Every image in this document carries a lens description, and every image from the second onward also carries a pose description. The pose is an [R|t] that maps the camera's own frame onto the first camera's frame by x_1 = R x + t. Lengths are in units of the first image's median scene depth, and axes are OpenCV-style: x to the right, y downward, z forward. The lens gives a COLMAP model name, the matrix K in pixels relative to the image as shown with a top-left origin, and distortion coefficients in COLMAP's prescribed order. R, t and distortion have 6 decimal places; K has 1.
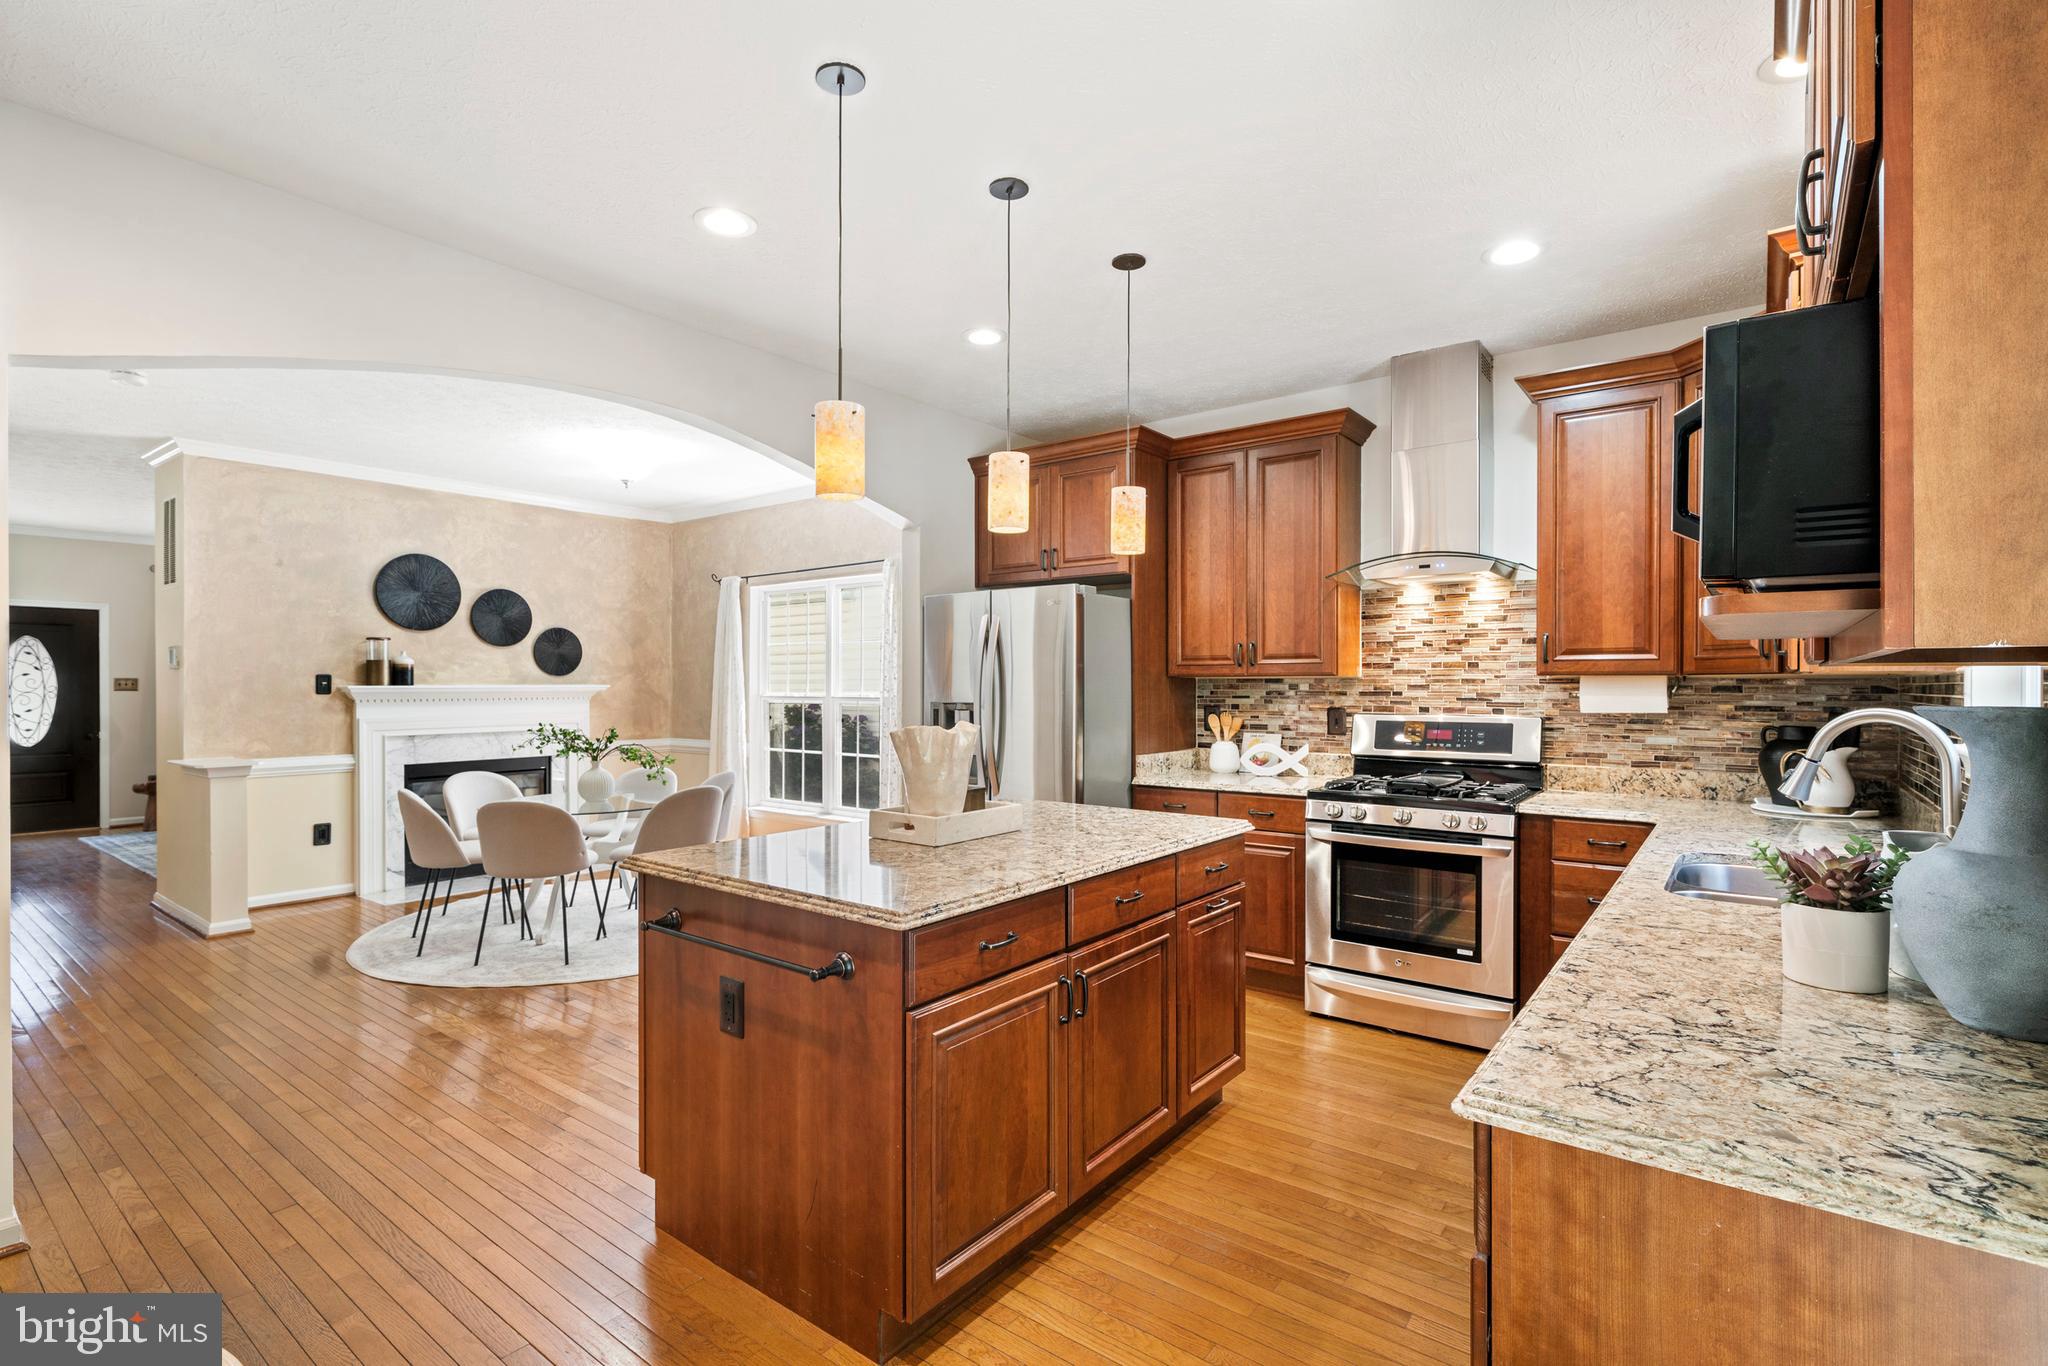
lens RADIAL K [[956.3, 0, 1014.5], [0, 956.3, 691.6], [0, 0, 1]] dist [0.000065, 0.000793]
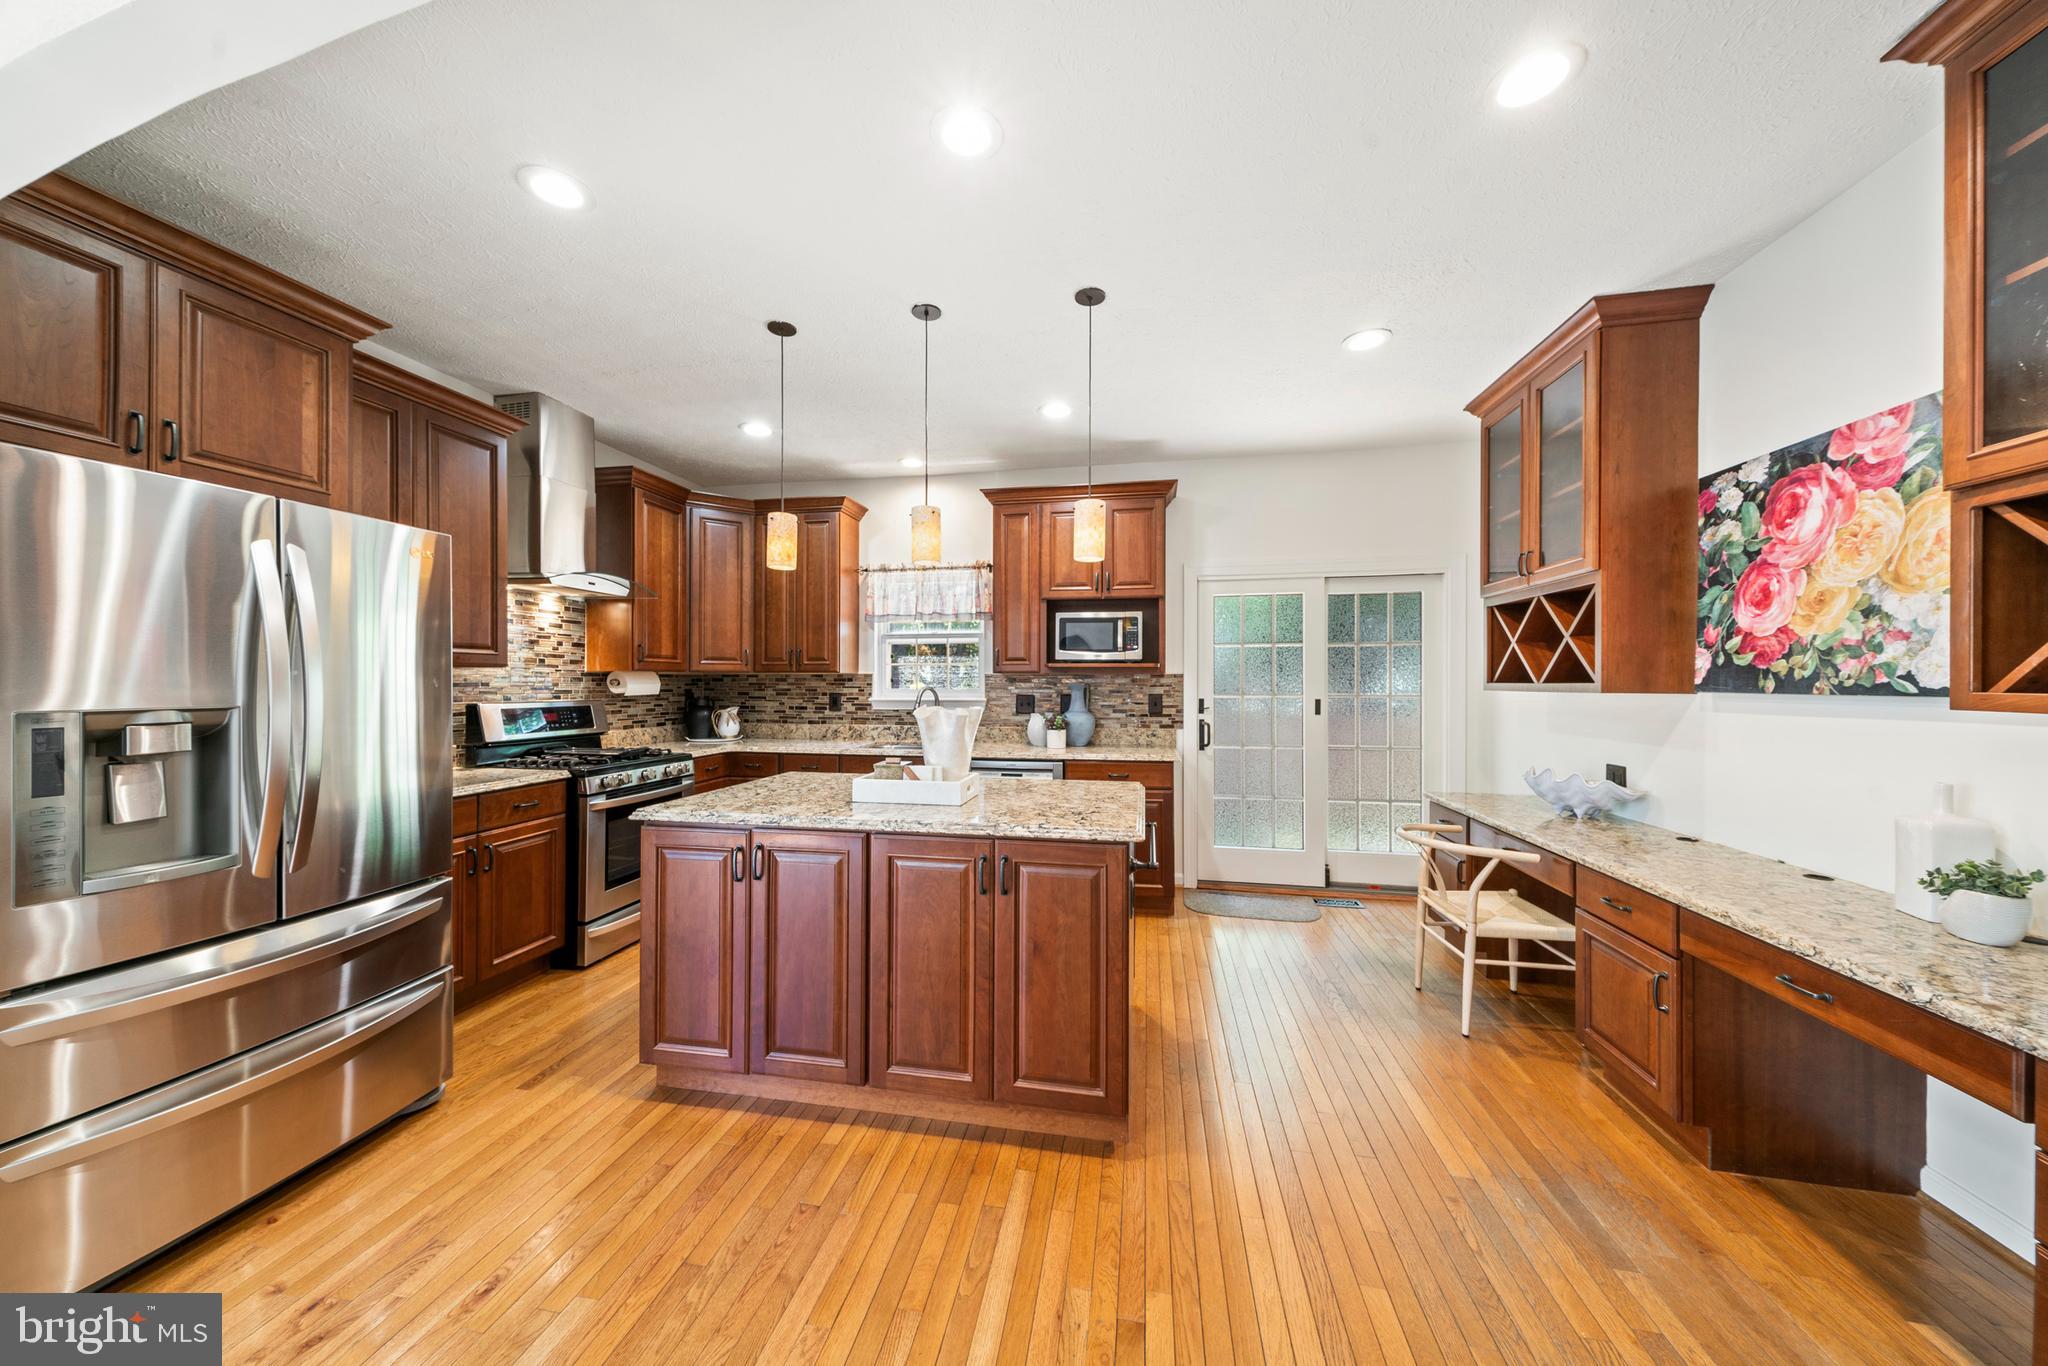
lens RADIAL K [[685.7, 0, 1017.8], [0, 685.7, 684.0], [0, 0, 1]] dist [0.011570, -0.001092]
pose [[-0.456931, -0.004176, 0.889492, -0.418501], [0.003319, 0.999974, 0.006400, -0.000845], [-0.889496, 0.005876, -0.456906, 0.594814]]
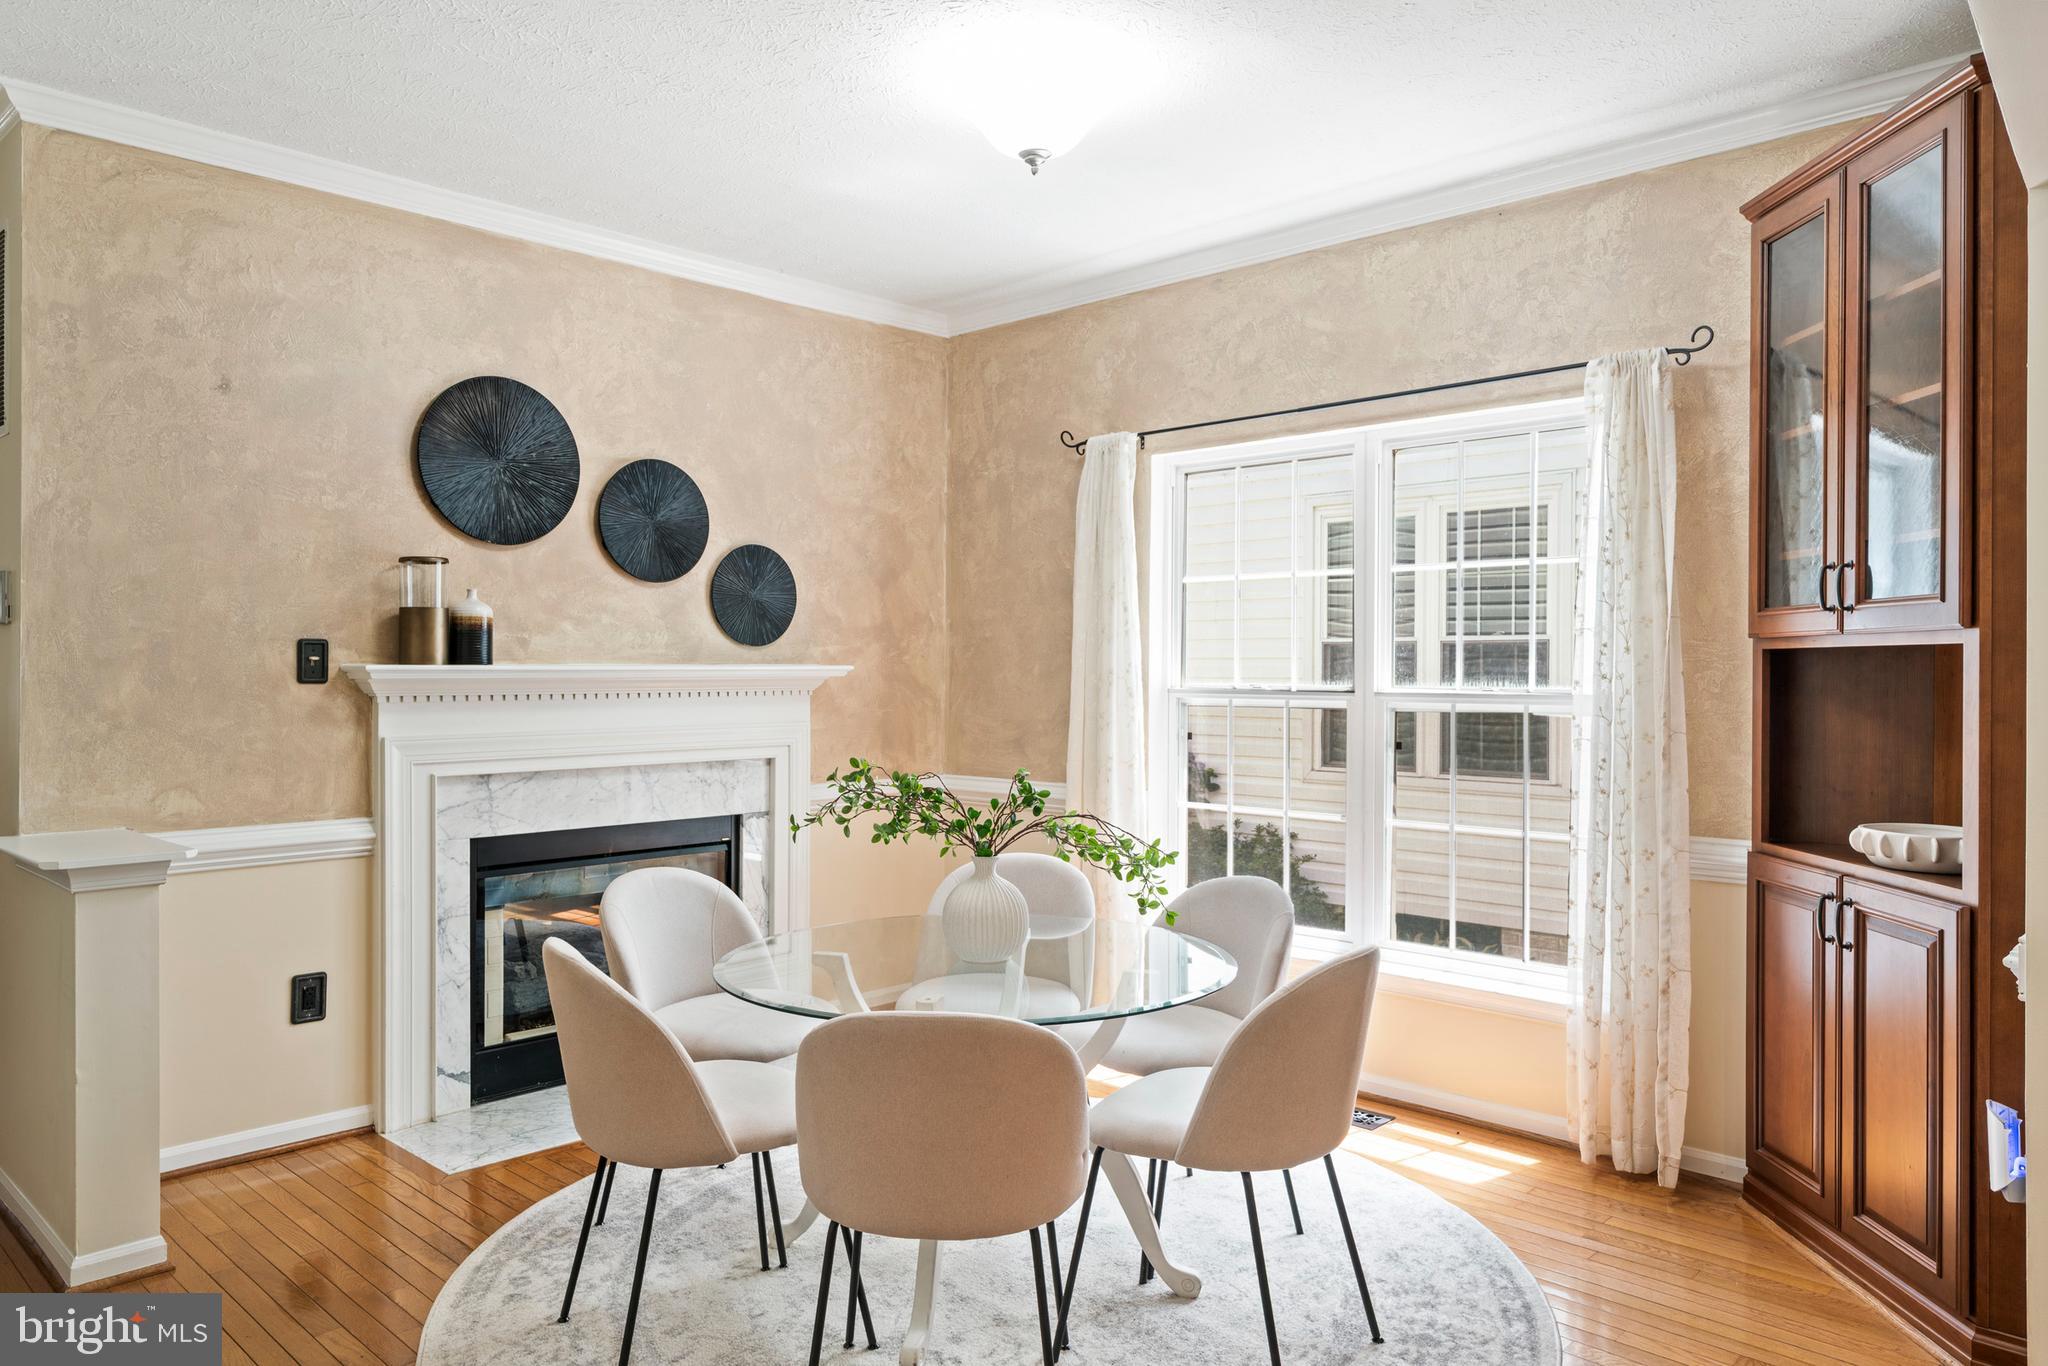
lens RADIAL K [[1358.6, 0, 1004.3], [0, 1358.6, 678.9], [0, 0, 1]] dist [-0.005479, 0.009457]
pose [[0.995108, 0.002900, -0.098748, -0.343653], [-0.003009, 0.999995, -0.000958, 0.000171], [0.098745, 0.001251, 0.995112, 0.407642]]
